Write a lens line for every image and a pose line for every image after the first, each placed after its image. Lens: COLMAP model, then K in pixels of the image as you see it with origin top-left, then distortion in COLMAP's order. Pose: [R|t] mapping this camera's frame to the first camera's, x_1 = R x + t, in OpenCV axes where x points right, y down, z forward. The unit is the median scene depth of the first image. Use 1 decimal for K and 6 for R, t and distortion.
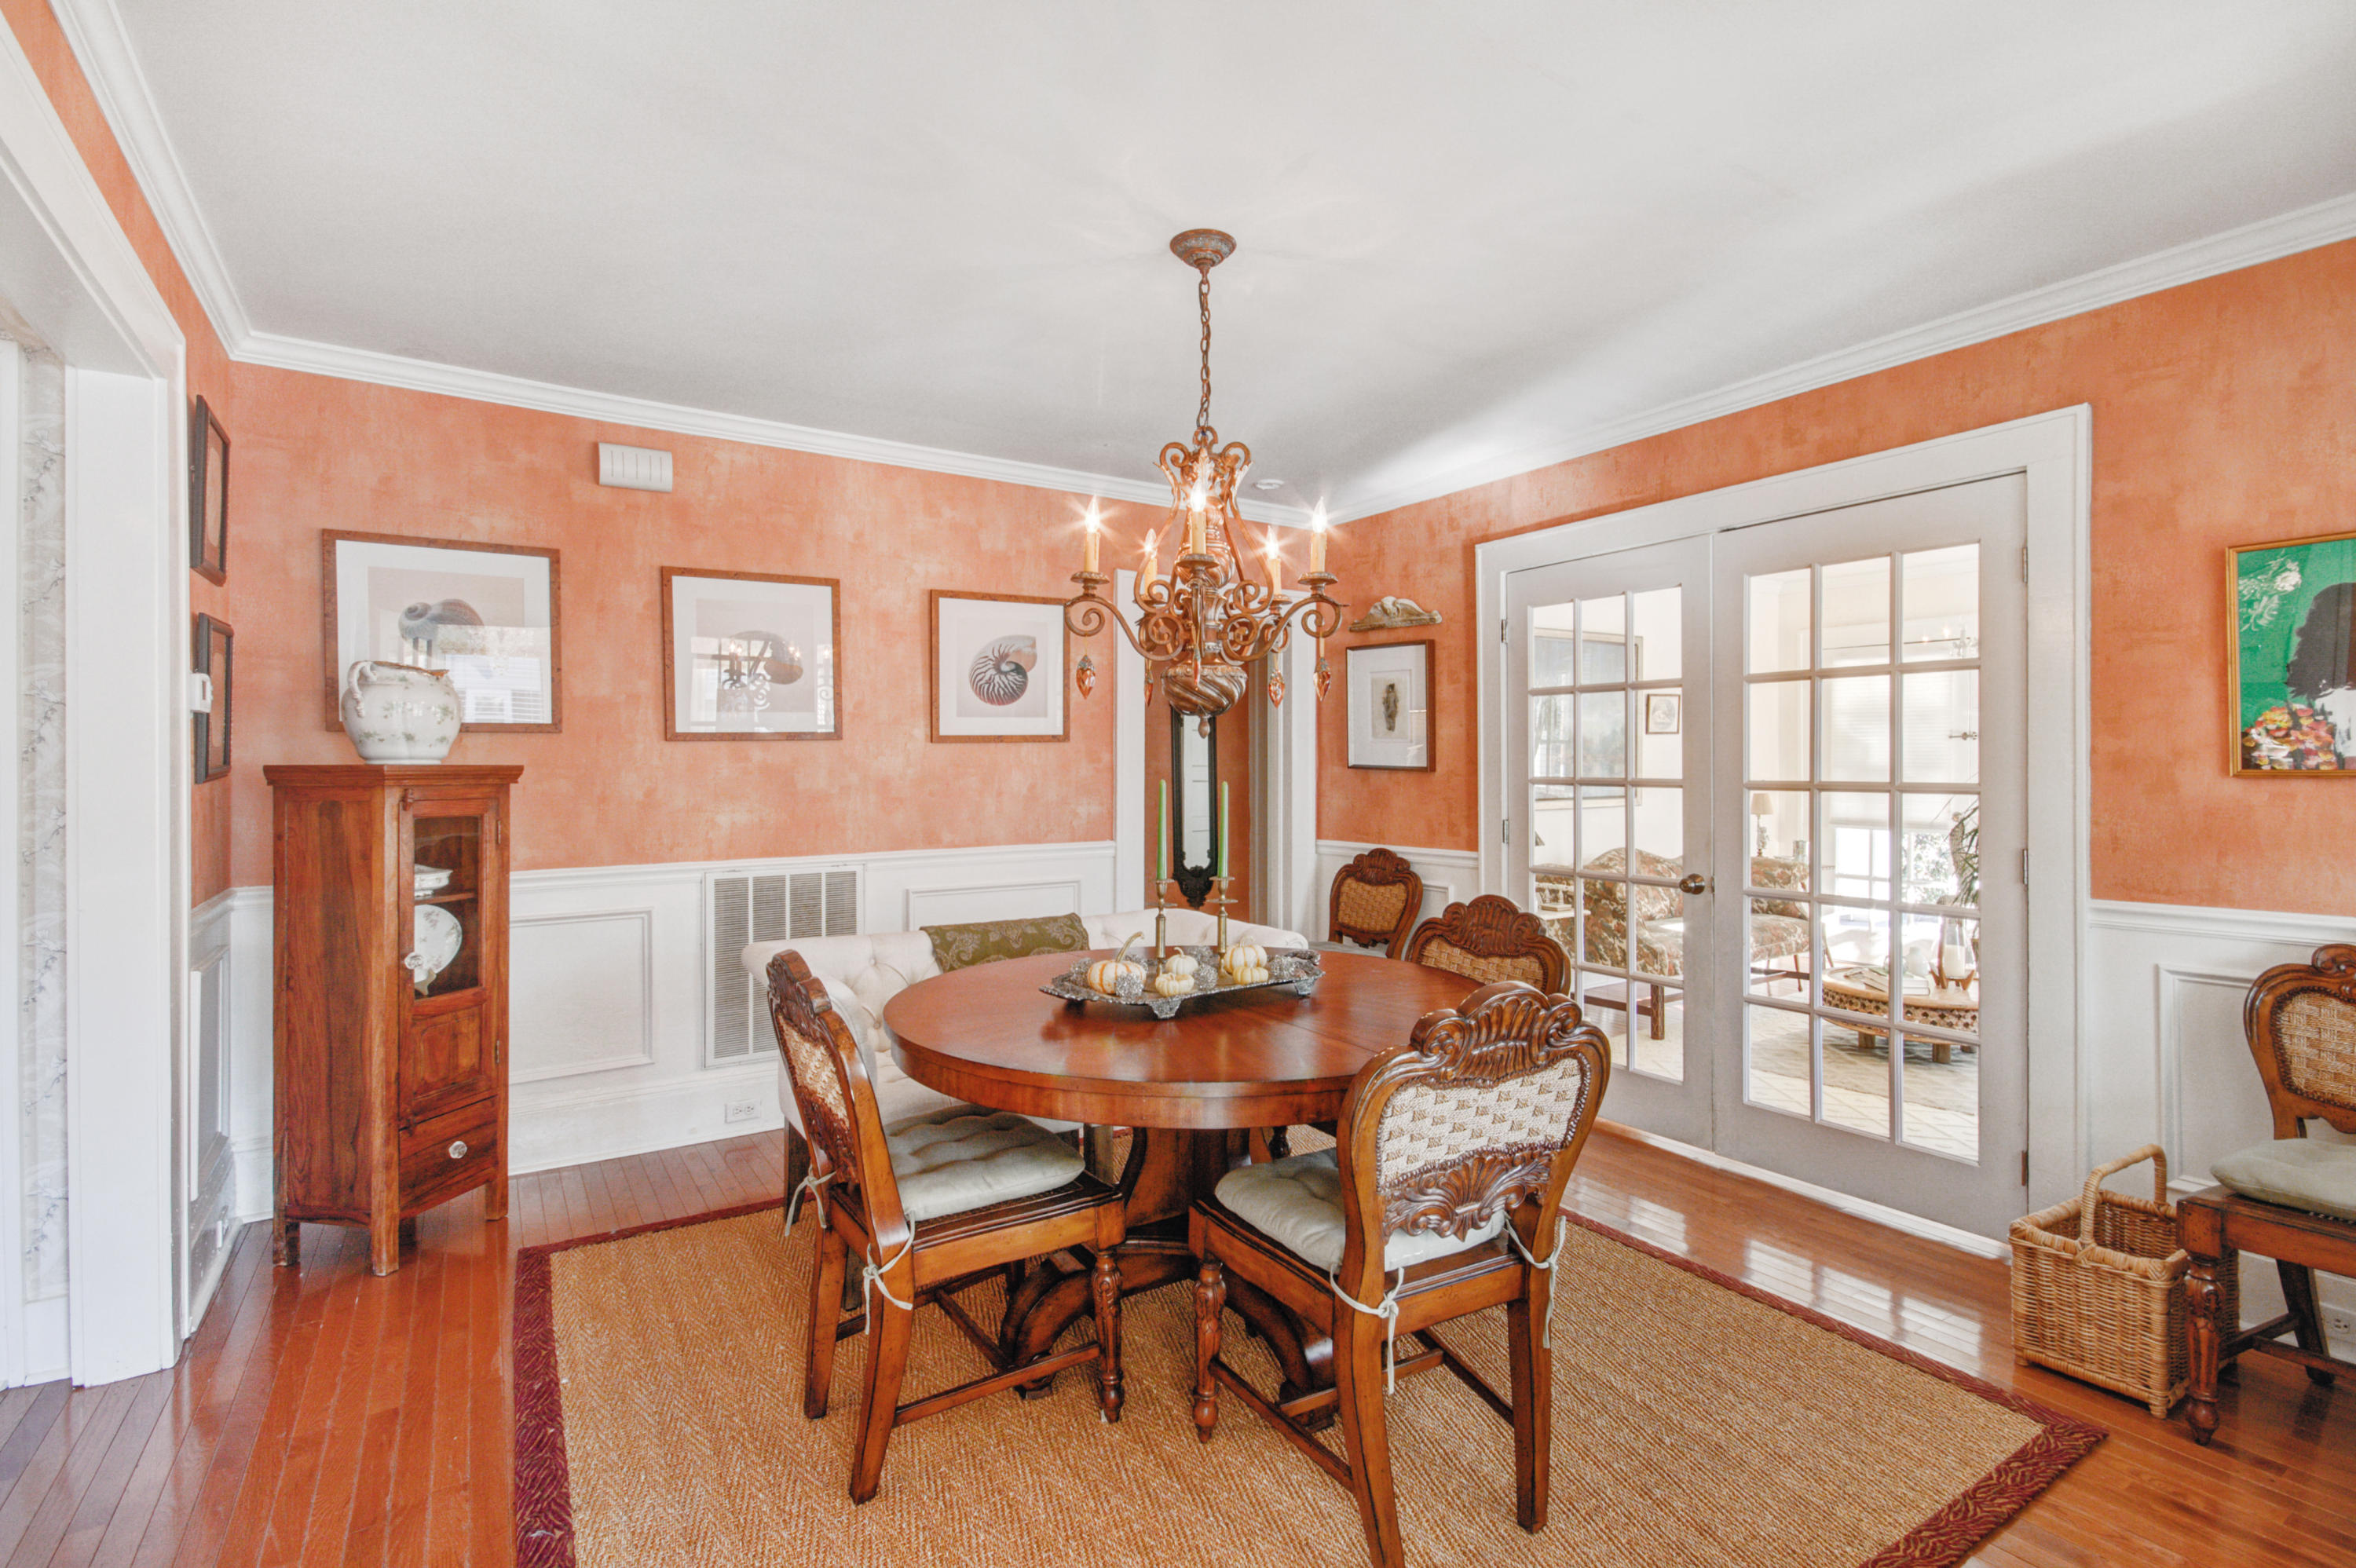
lens RADIAL K [[1089.9, 0, 1218.8], [0, 1089.9, 765.1], [0, 0, 1]] dist [0.001751, 0.000108]
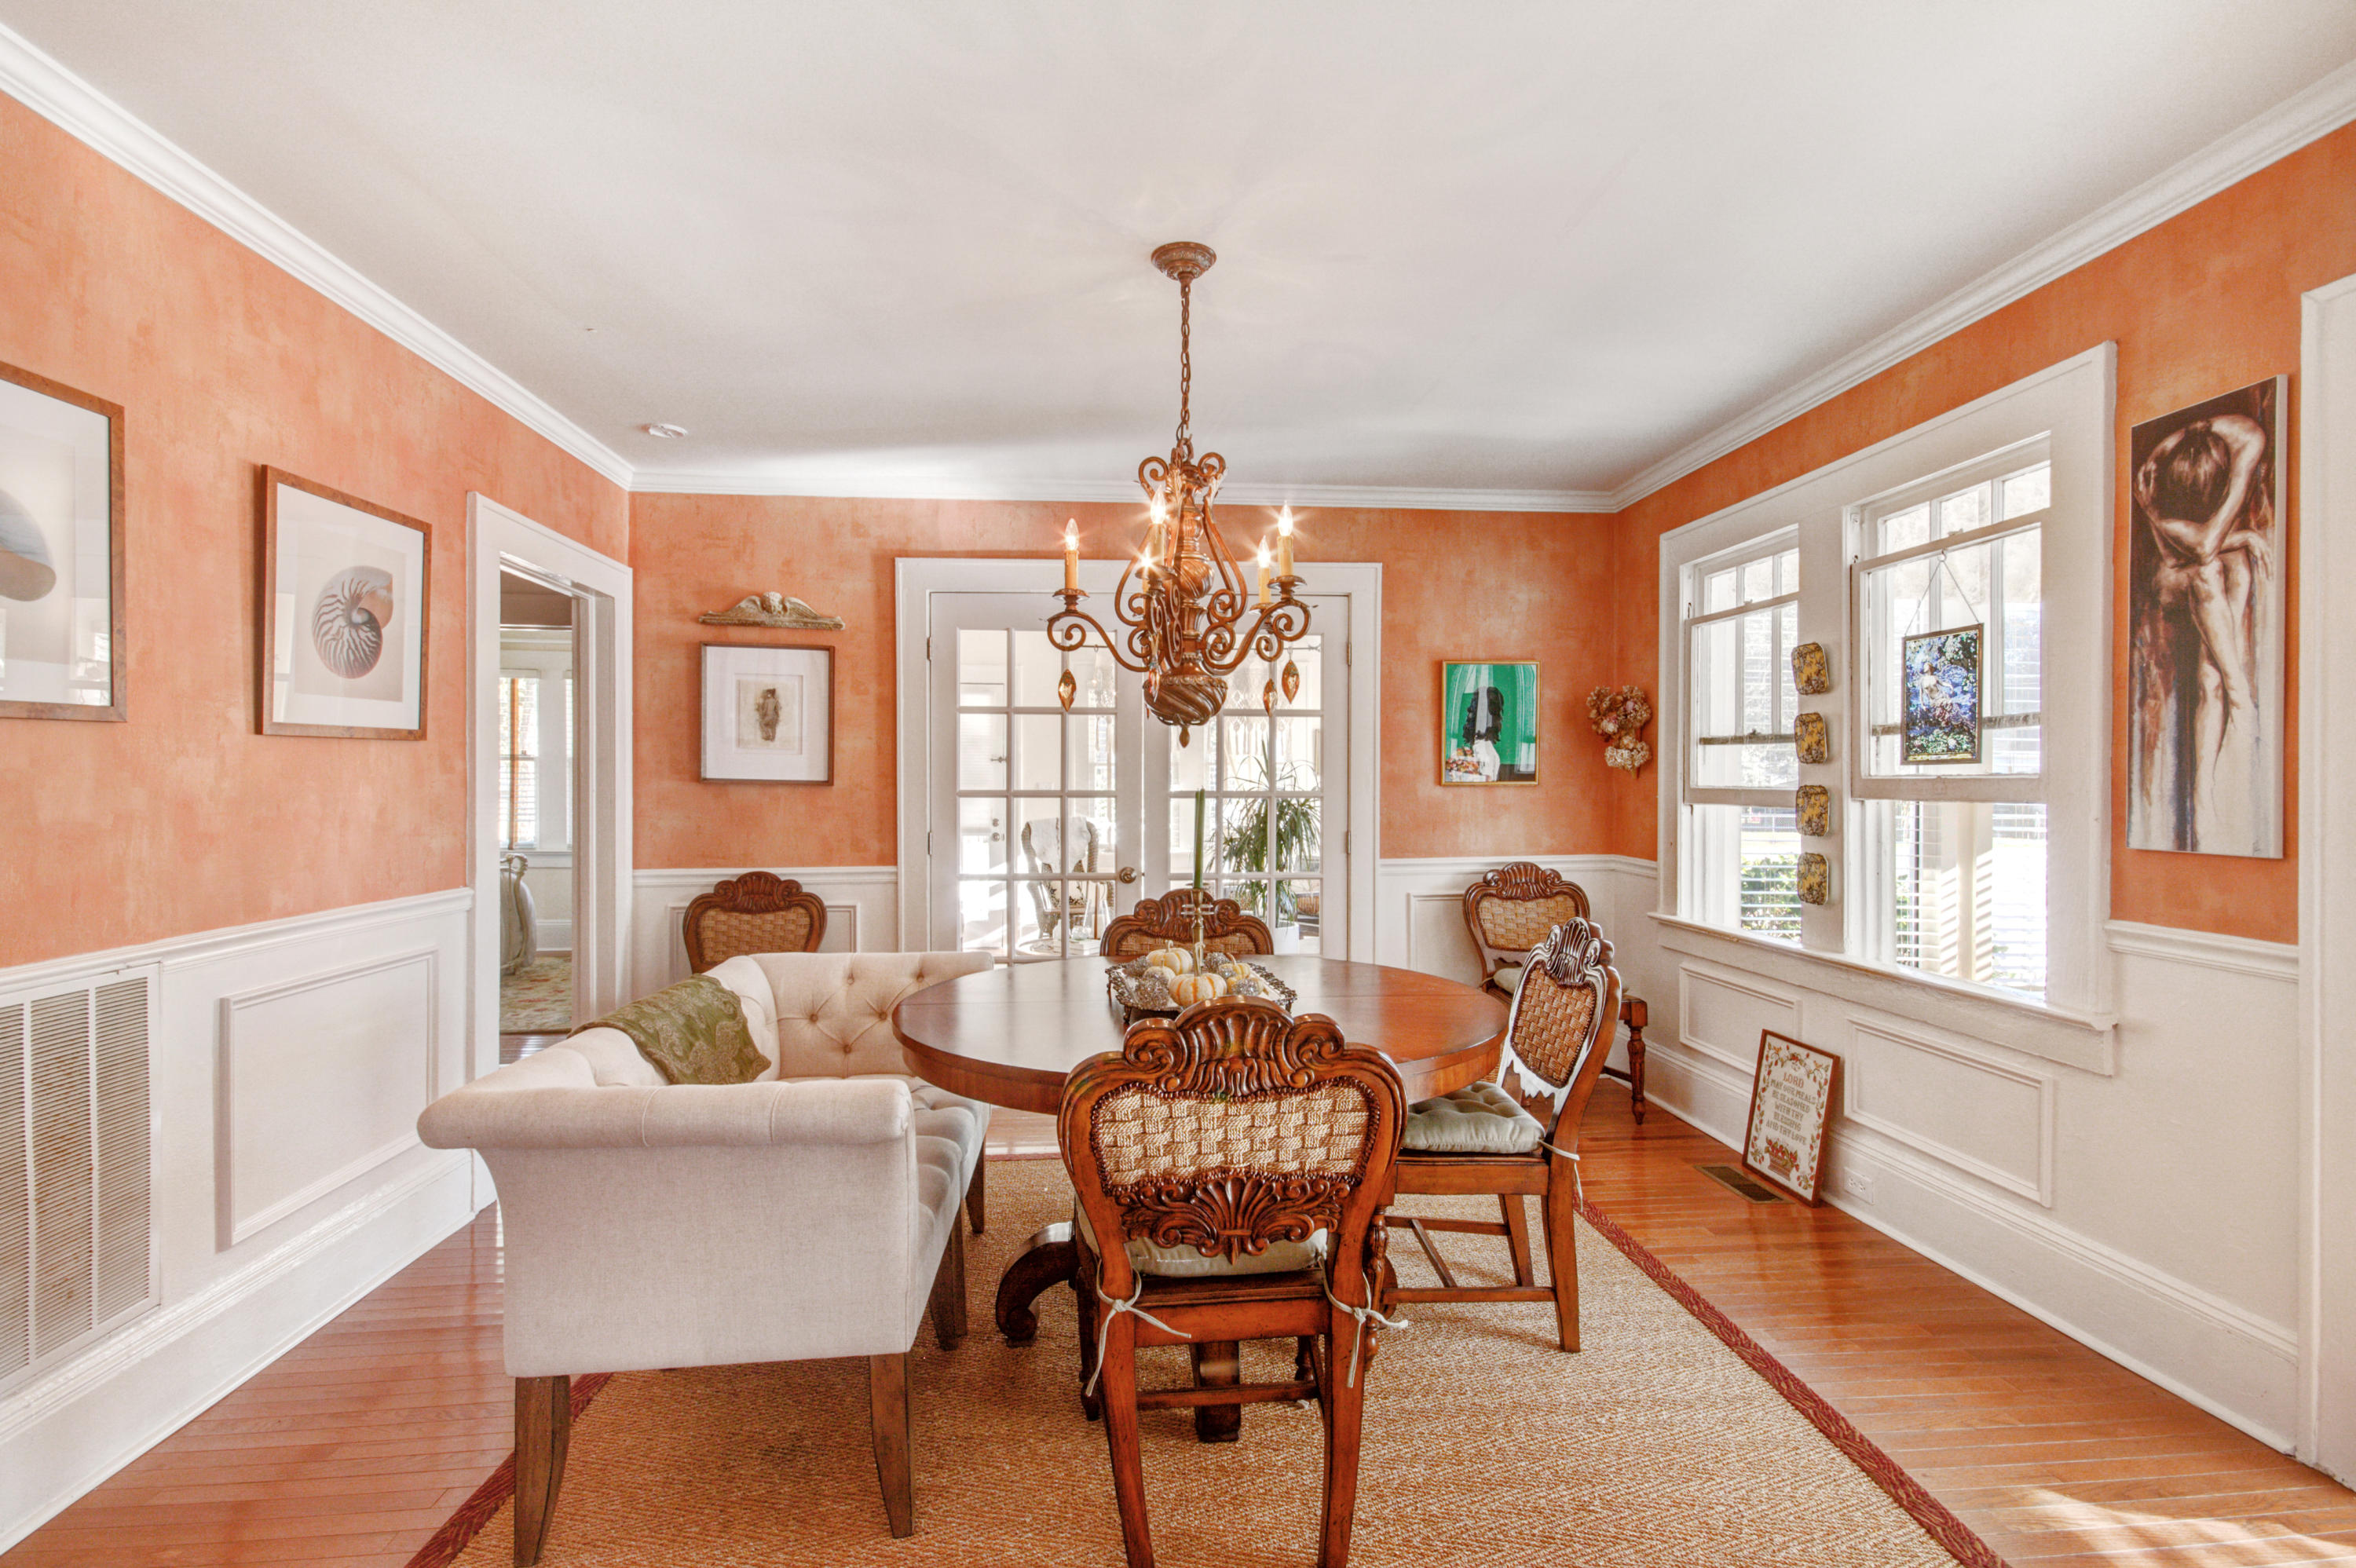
lens RADIAL K [[1083.7, 0, 1188.3], [0, 1083.7, 789.8], [0, 0, 1]] dist [0.009471, 0.000126]
pose [[0.479360, -0.004360, 0.877608, -0.520343], [-0.000142, 0.999987, 0.005045, 0.005162], [-0.877618, -0.002543, 0.479353, 0.296402]]
